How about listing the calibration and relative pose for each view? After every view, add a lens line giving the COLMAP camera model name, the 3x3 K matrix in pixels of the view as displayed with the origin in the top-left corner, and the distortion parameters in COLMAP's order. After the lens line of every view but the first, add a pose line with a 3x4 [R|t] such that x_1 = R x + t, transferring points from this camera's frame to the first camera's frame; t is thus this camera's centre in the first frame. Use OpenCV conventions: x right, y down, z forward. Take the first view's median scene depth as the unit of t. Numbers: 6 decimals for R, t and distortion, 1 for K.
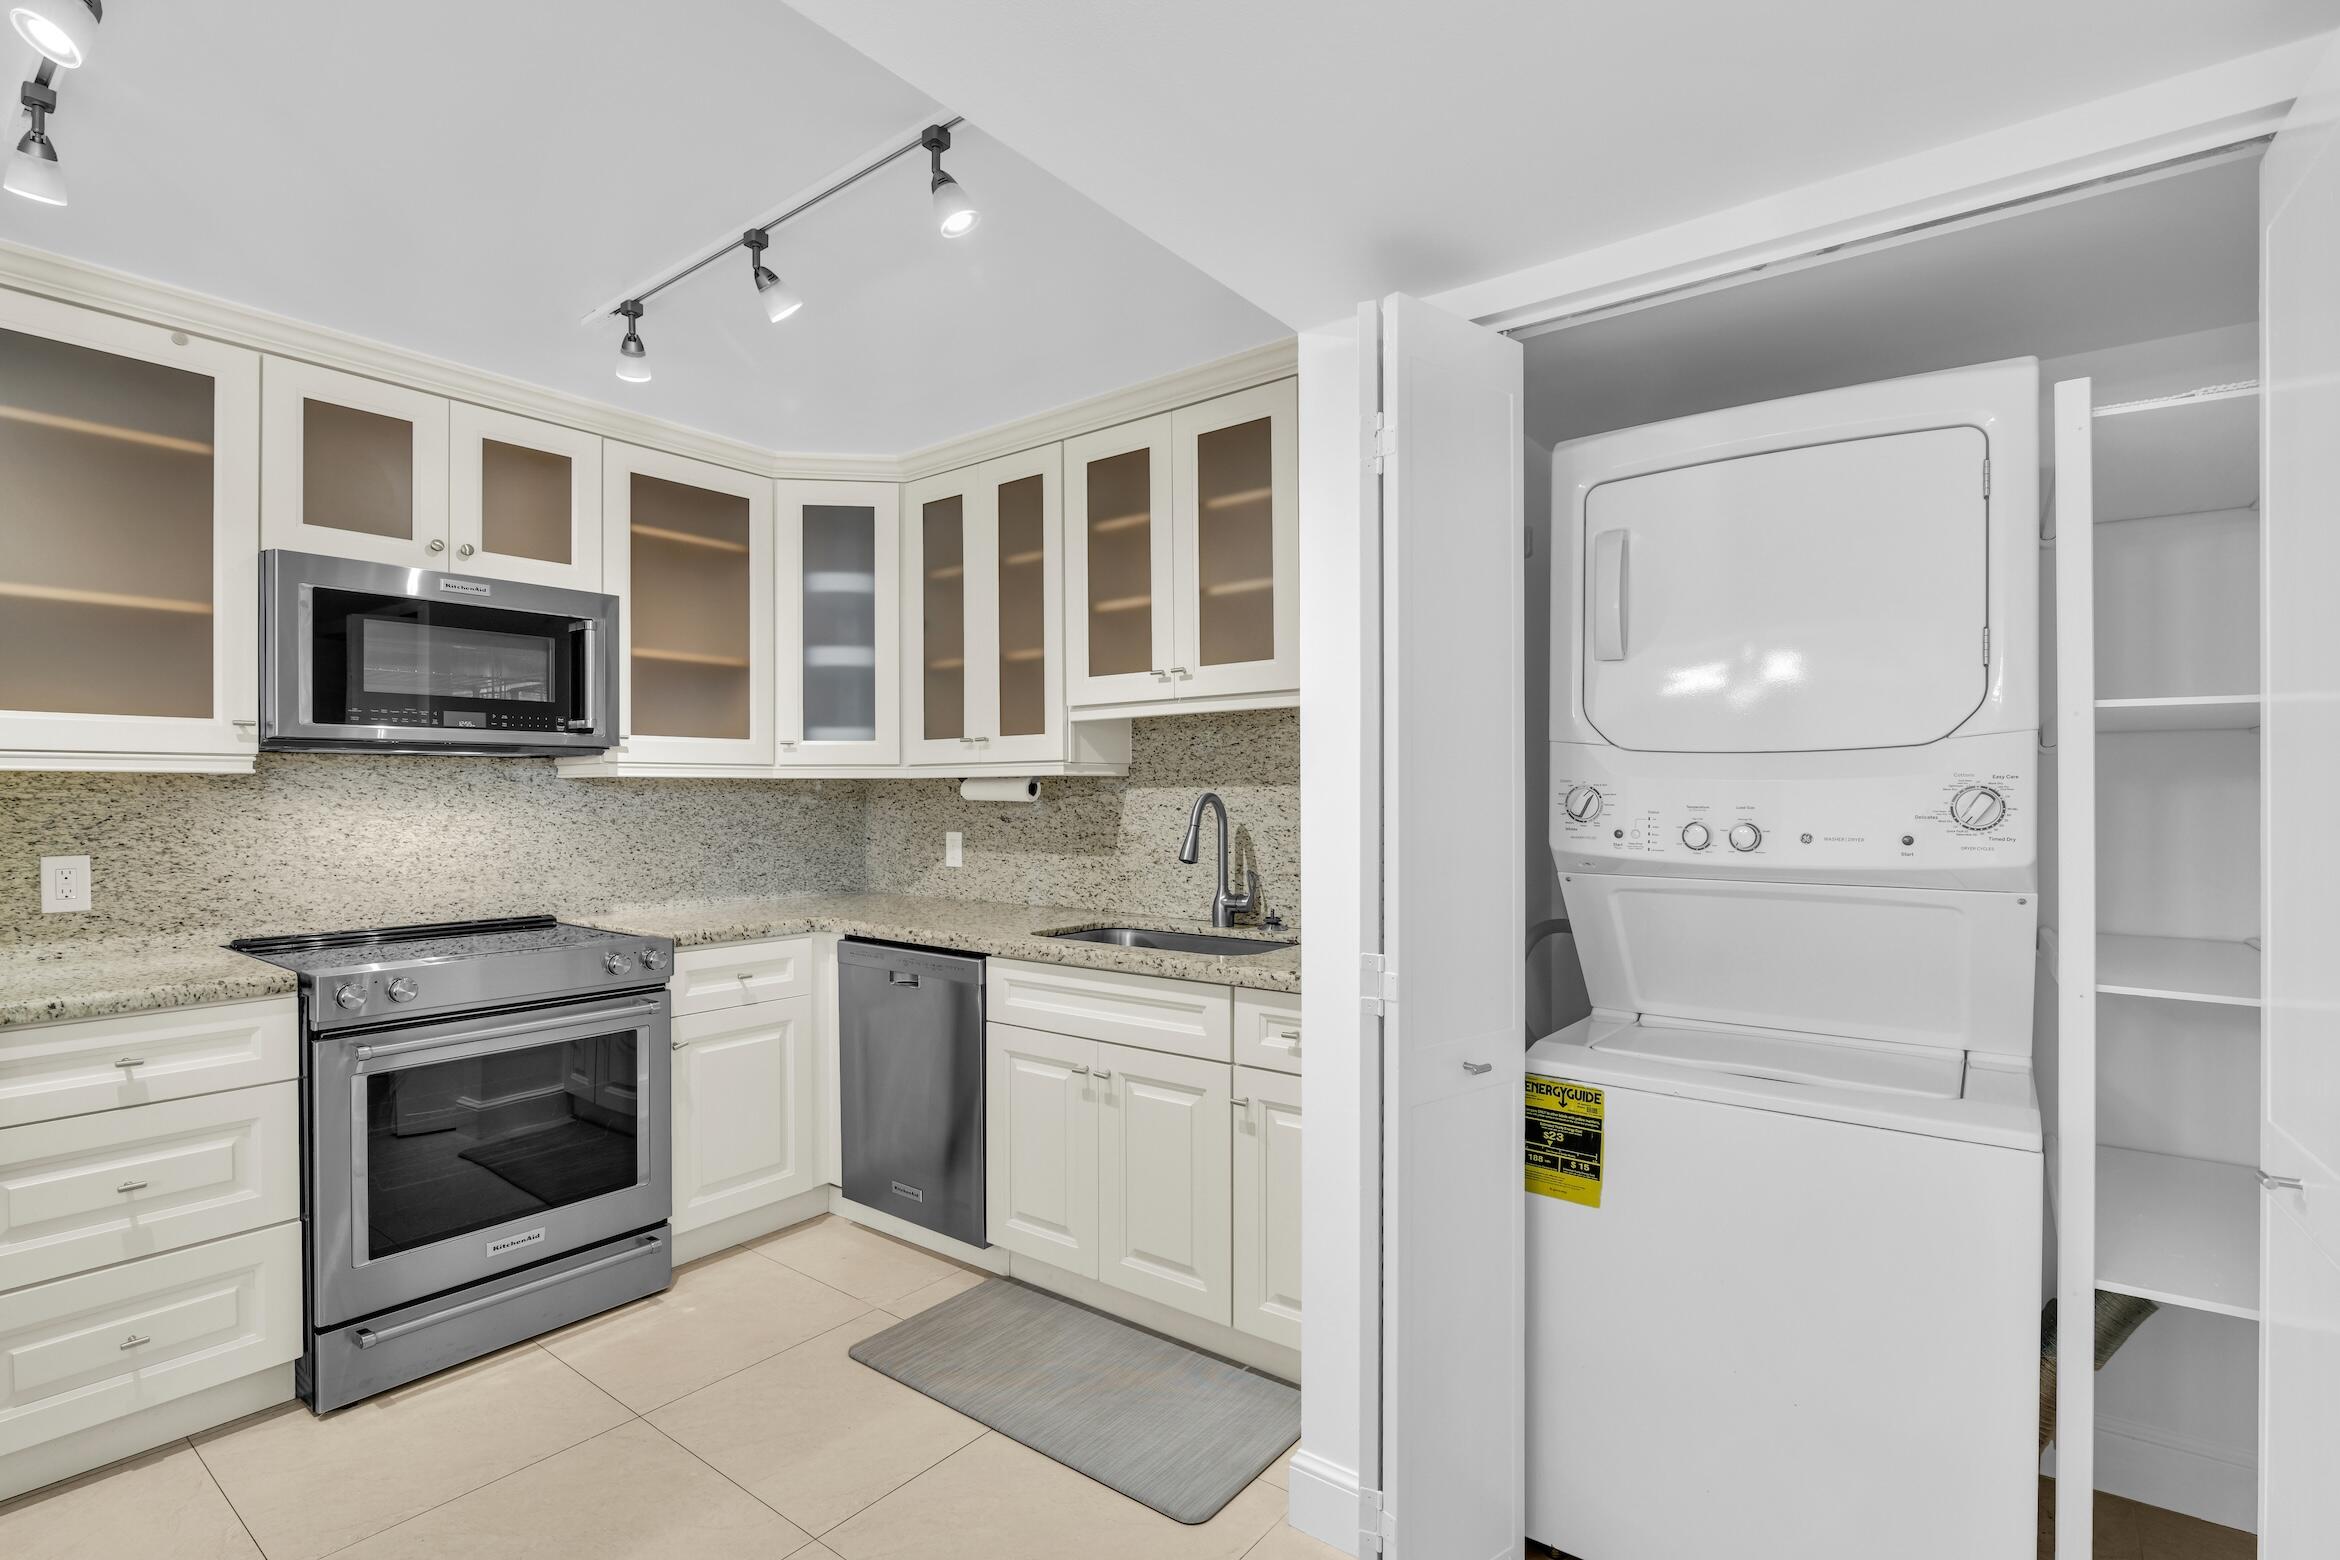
lens RADIAL K [[1075.3, 0, 1158.8], [0, 1075.3, 789.1], [0, 0, 1]] dist [-0.023998, -0.000231]
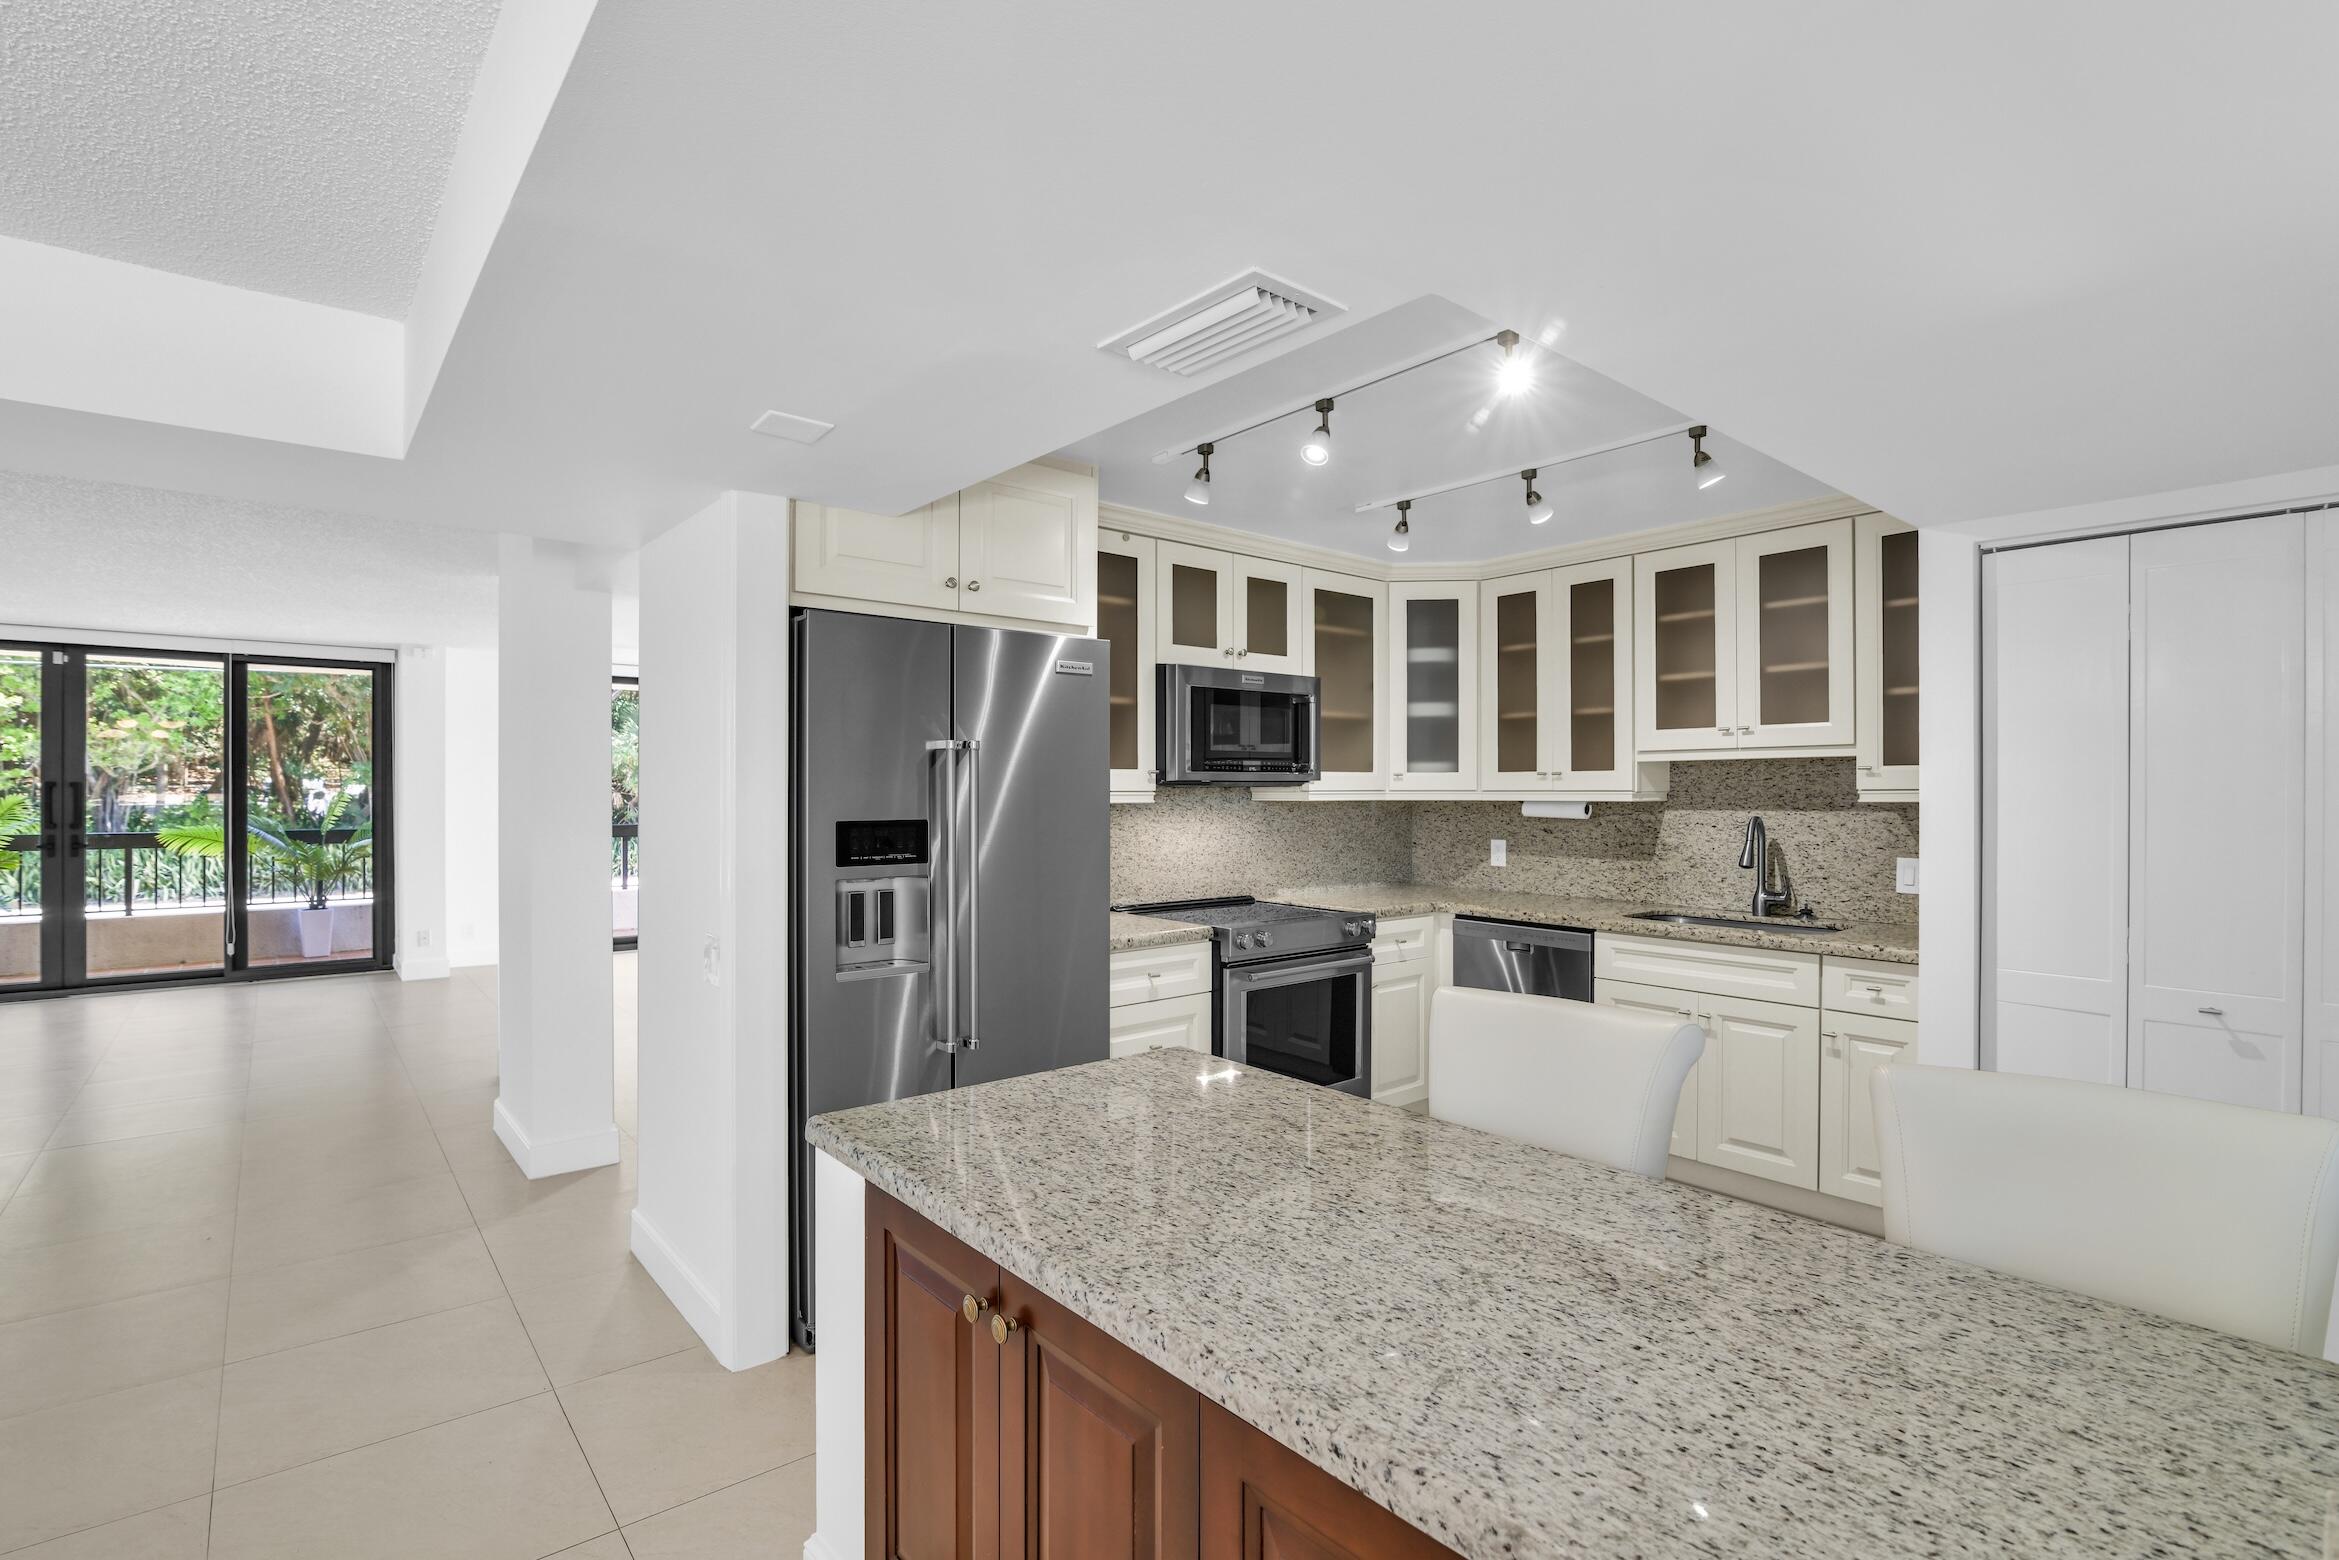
lens RADIAL K [[1087.7, 0, 1168.6], [0, 1087.7, 789.5], [0, 0, 1]] dist [-0.020608, 0.000324]
pose [[0.976034, 0.004634, -0.217570, -0.366024], [-0.003350, 0.999975, 0.006270, -0.035028], [0.217593, -0.005391, 0.976025, -0.469221]]
